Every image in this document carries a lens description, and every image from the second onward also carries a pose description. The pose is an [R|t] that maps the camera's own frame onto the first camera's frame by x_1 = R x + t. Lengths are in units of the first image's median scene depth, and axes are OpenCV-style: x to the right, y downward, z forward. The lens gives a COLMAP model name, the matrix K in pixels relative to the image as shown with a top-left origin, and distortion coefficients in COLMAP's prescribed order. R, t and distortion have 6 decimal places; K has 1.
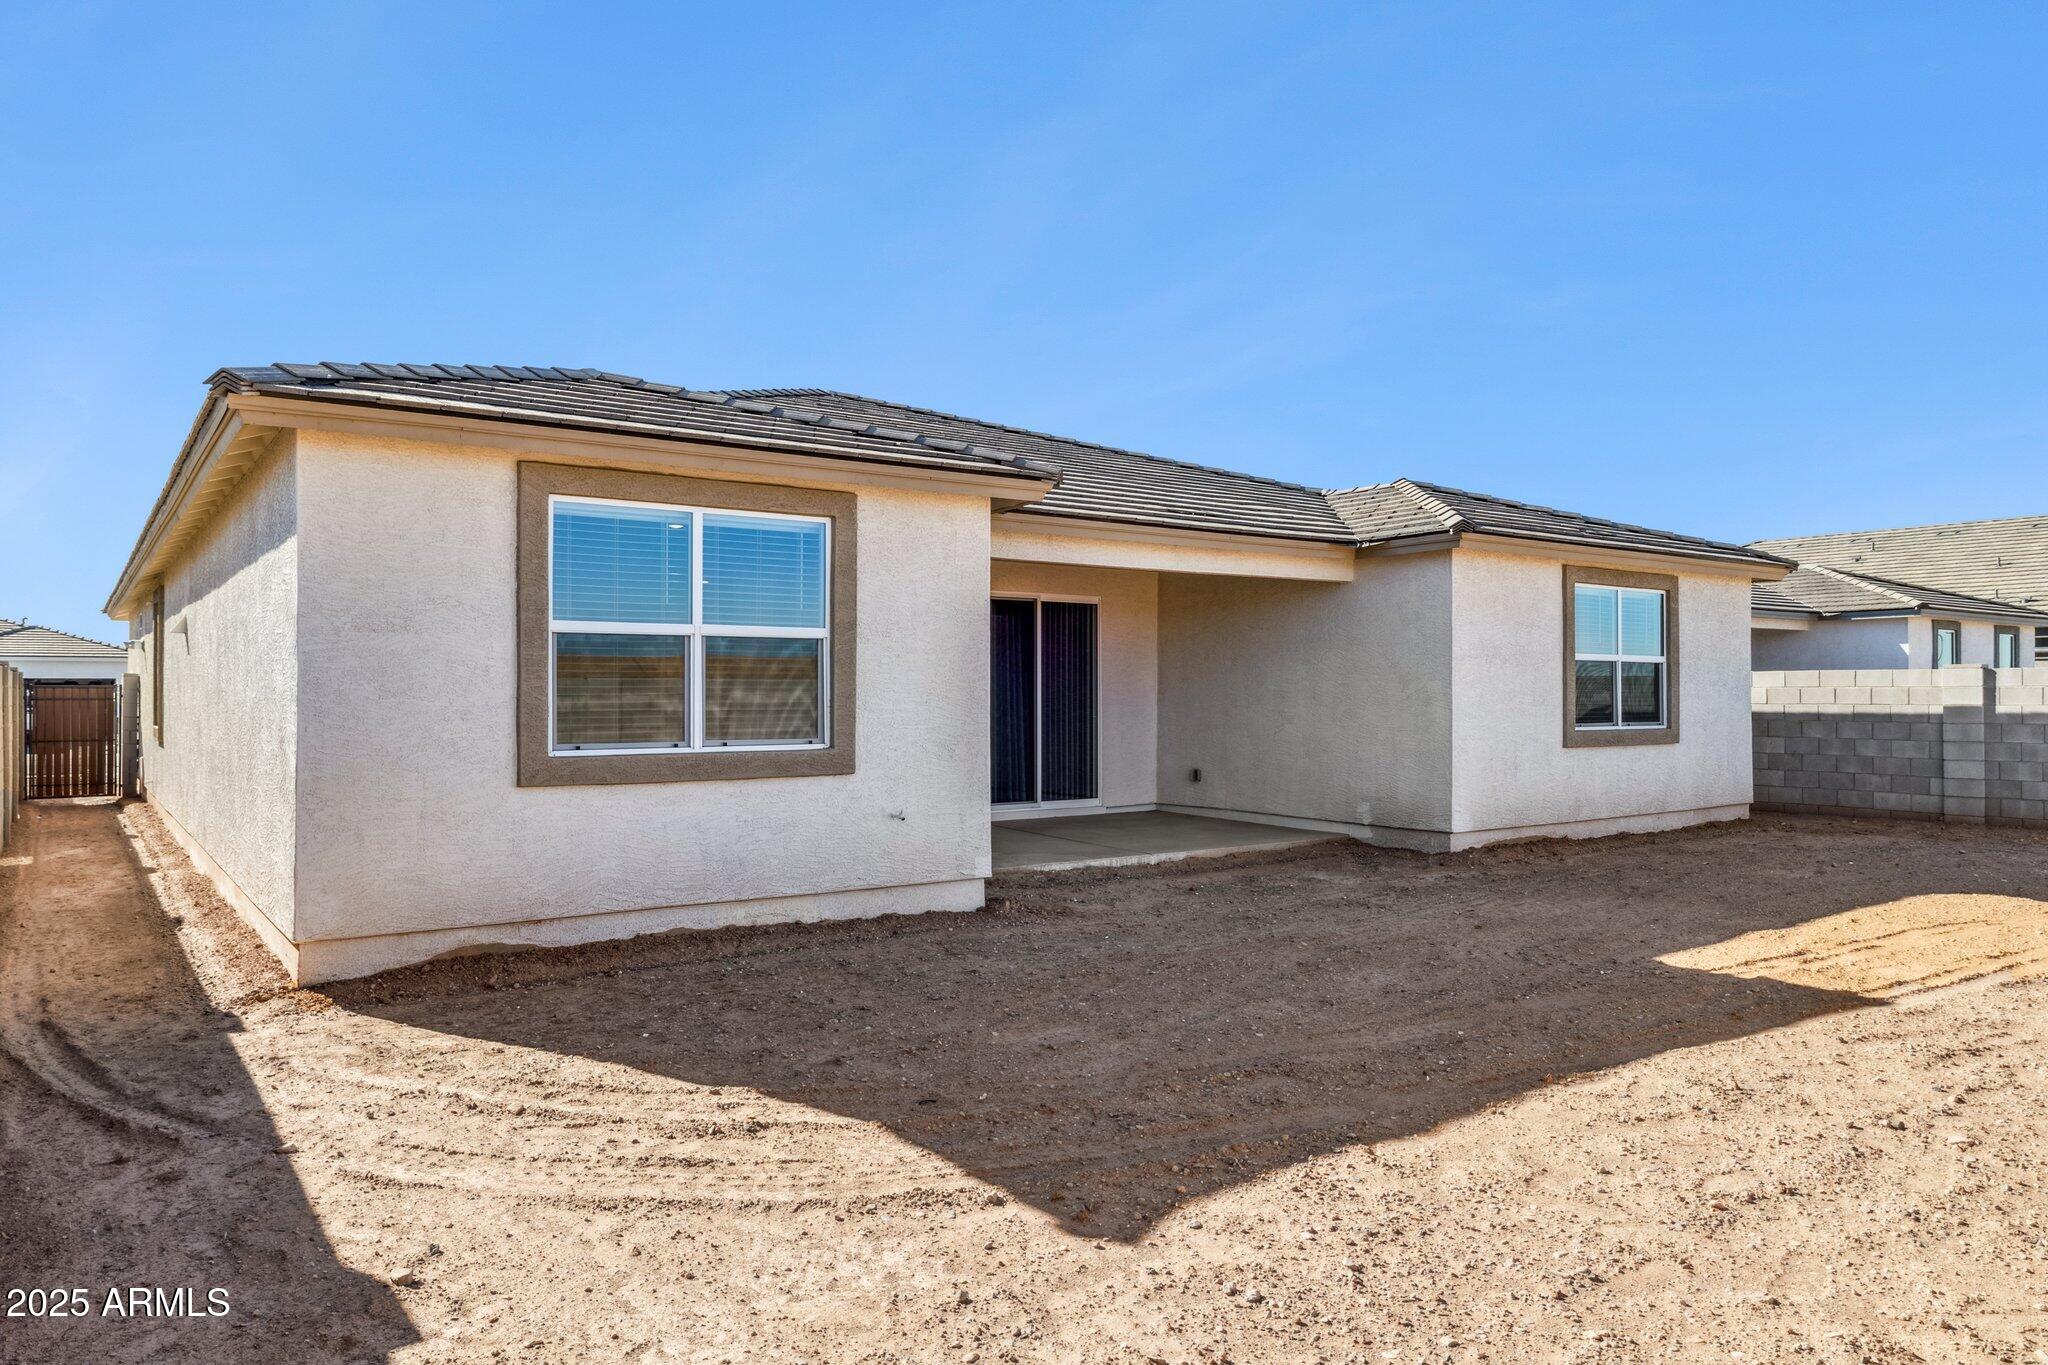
lens RADIAL K [[1346.7, 0, 1046.0], [0, 1346.7, 689.6], [0, 0, 1]] dist [-0.009673, 0.002418]
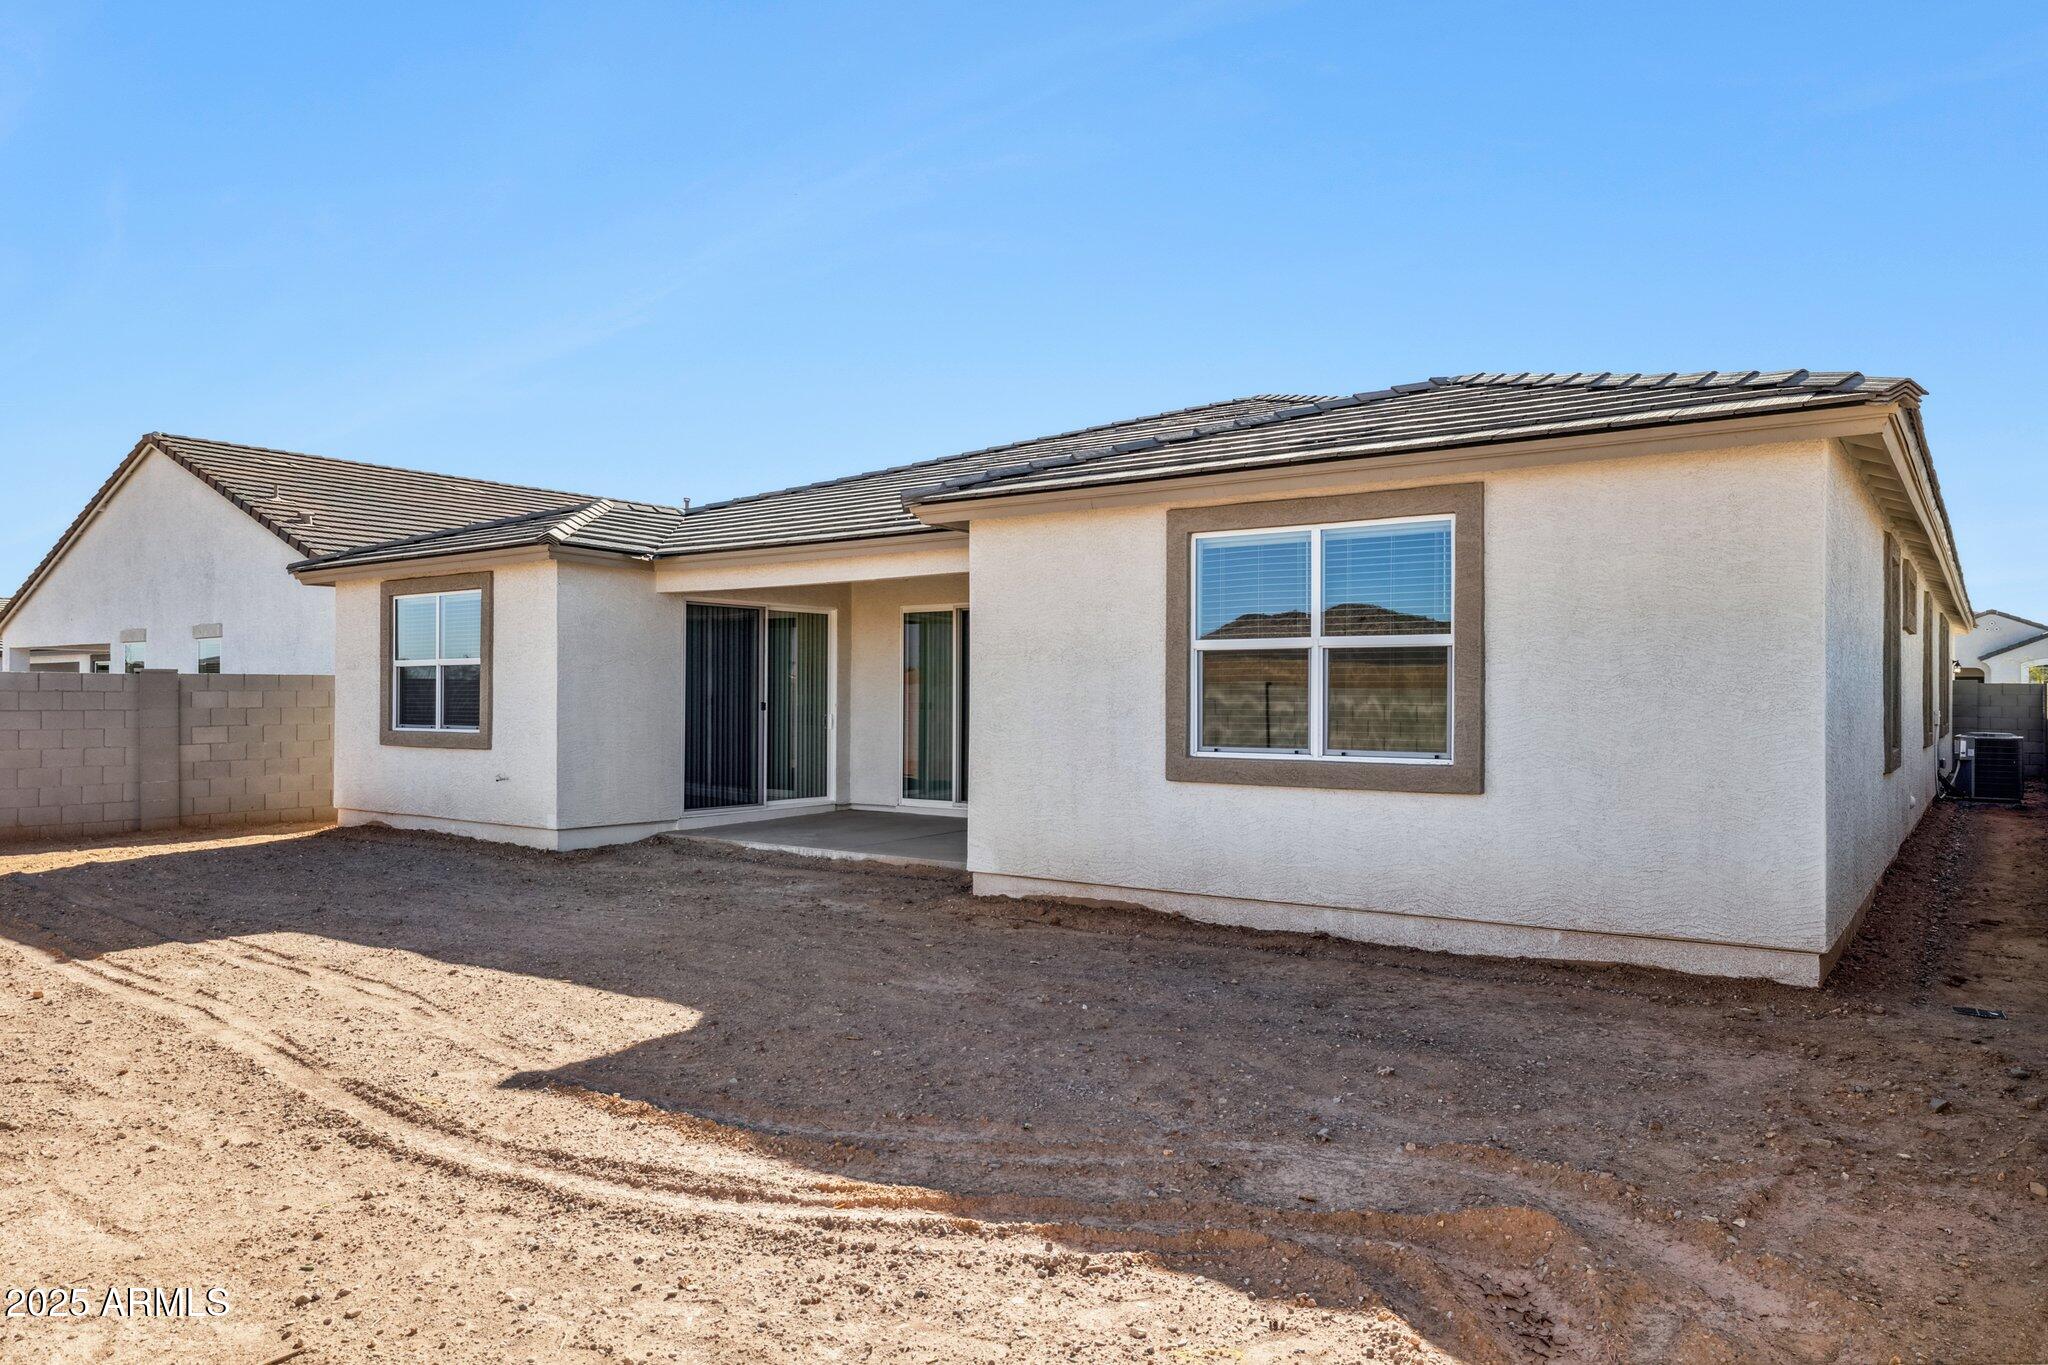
lens RADIAL K [[1346.7, 0, 1039.9], [0, 1346.7, 680.2], [0, 0, 1]] dist [-0.009673, 0.002418]
pose [[0.312518, -0.014830, -0.949796, 0.975995], [-0.002763, 0.999860, -0.016521, 0.004044], [0.949908, 0.007787, 0.312433, 0.702421]]
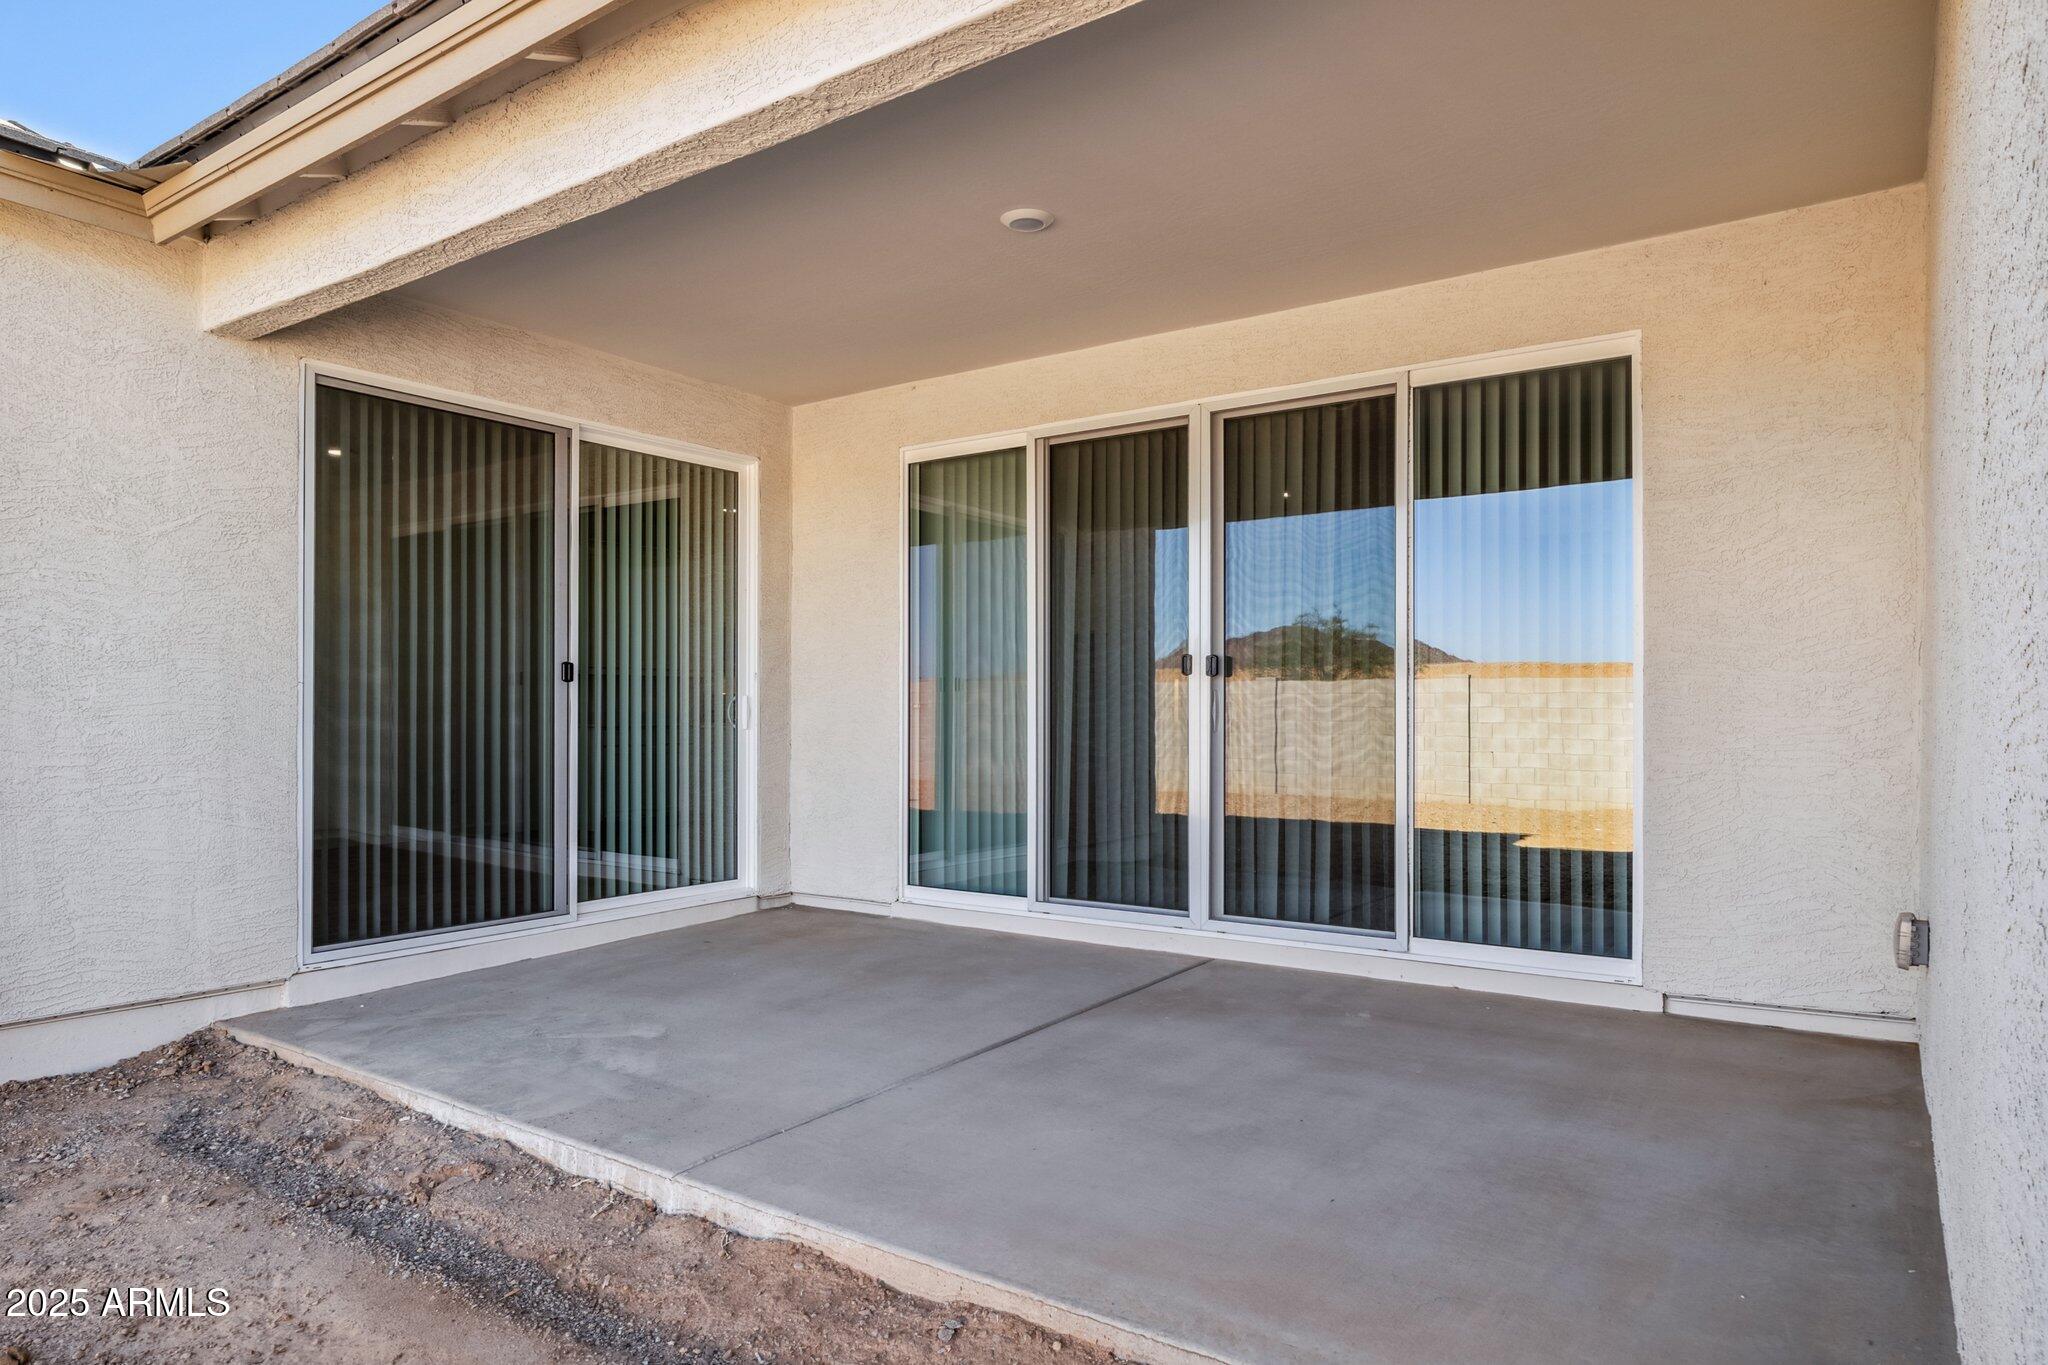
lens RADIAL K [[1209.2, 0, 1036.1], [0, 1209.2, 699.6], [0, 0, 1]] dist [0.003396, 0.000258]
pose [[0.329754, -0.011133, -0.944001, 0.294227], [0.004492, 0.999938, -0.010224, 0.021811], [0.944056, -0.000869, 0.329784, 0.845588]]
